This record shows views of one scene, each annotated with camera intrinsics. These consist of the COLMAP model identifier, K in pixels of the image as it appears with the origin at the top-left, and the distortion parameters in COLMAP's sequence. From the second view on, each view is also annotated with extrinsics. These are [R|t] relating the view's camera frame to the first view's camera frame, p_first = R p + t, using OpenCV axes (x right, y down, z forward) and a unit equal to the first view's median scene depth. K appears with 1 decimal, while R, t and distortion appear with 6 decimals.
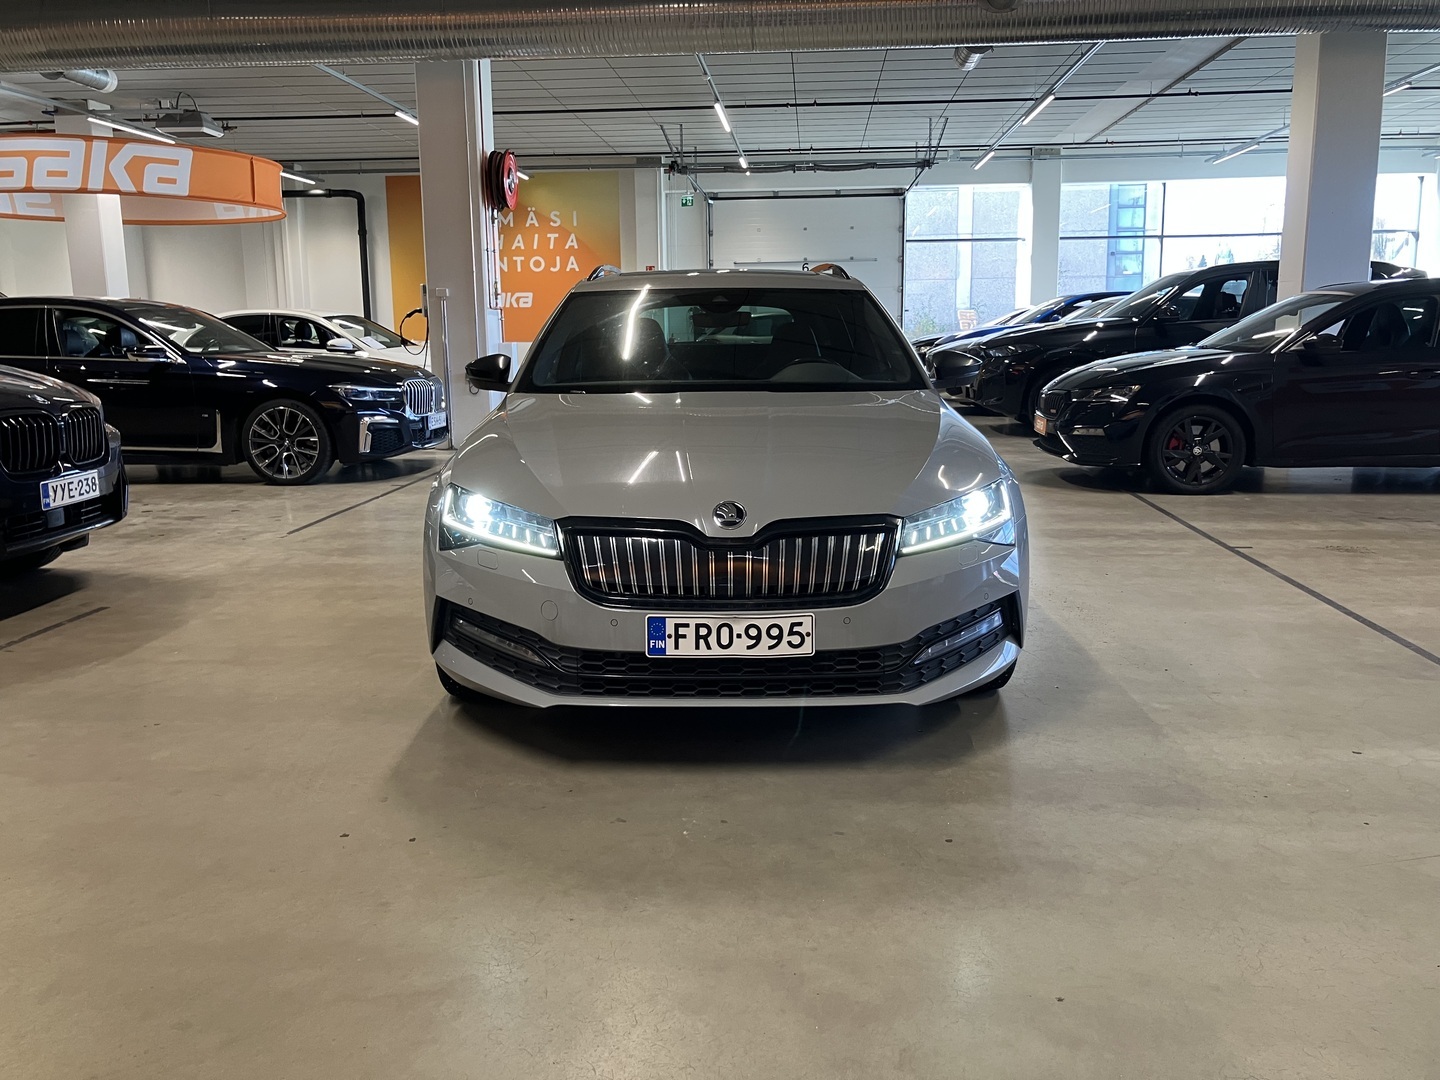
lens RADIAL K [[1216.4, 0, 726.3], [0, 1216.4, 539.9], [0, 0, 1]] dist [0.001913, 0.007421]
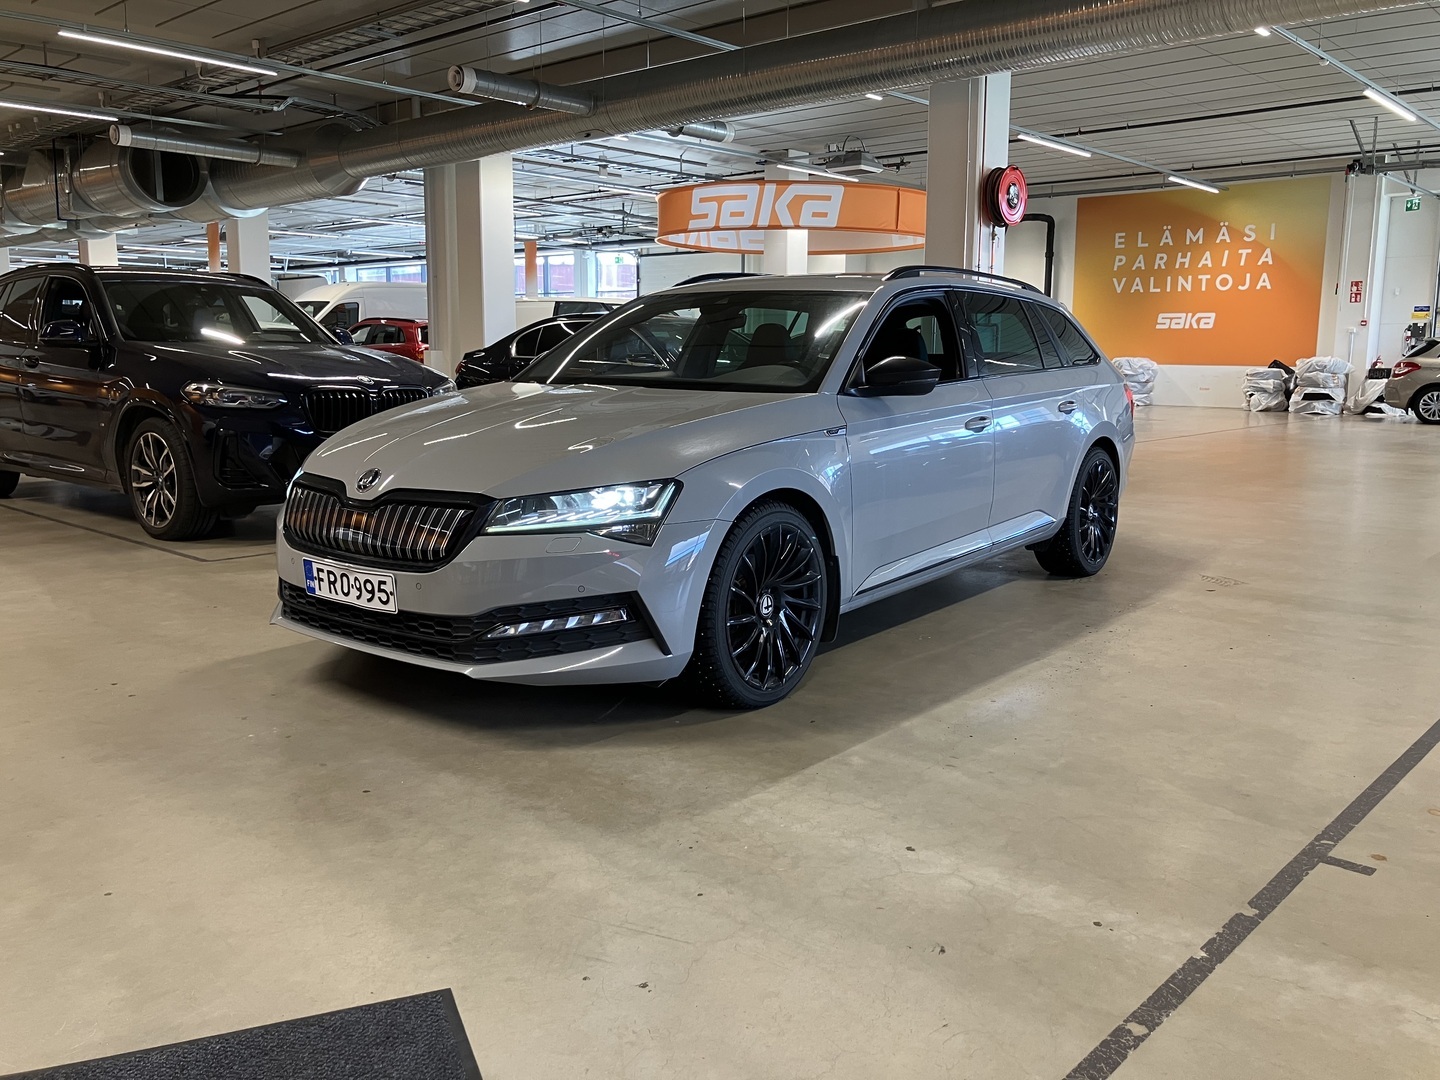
lens RADIAL K [[1197.6, 0, 689.1], [0, 1197.6, 545.4], [0, 0, 1]] dist [0.010447, -0.001720]
pose [[0.781771, 0.116187, -0.612646, 0.886085], [-0.124096, 0.991824, 0.029745, -0.030103], [0.611093, 0.052773, 0.789798, 0.281781]]
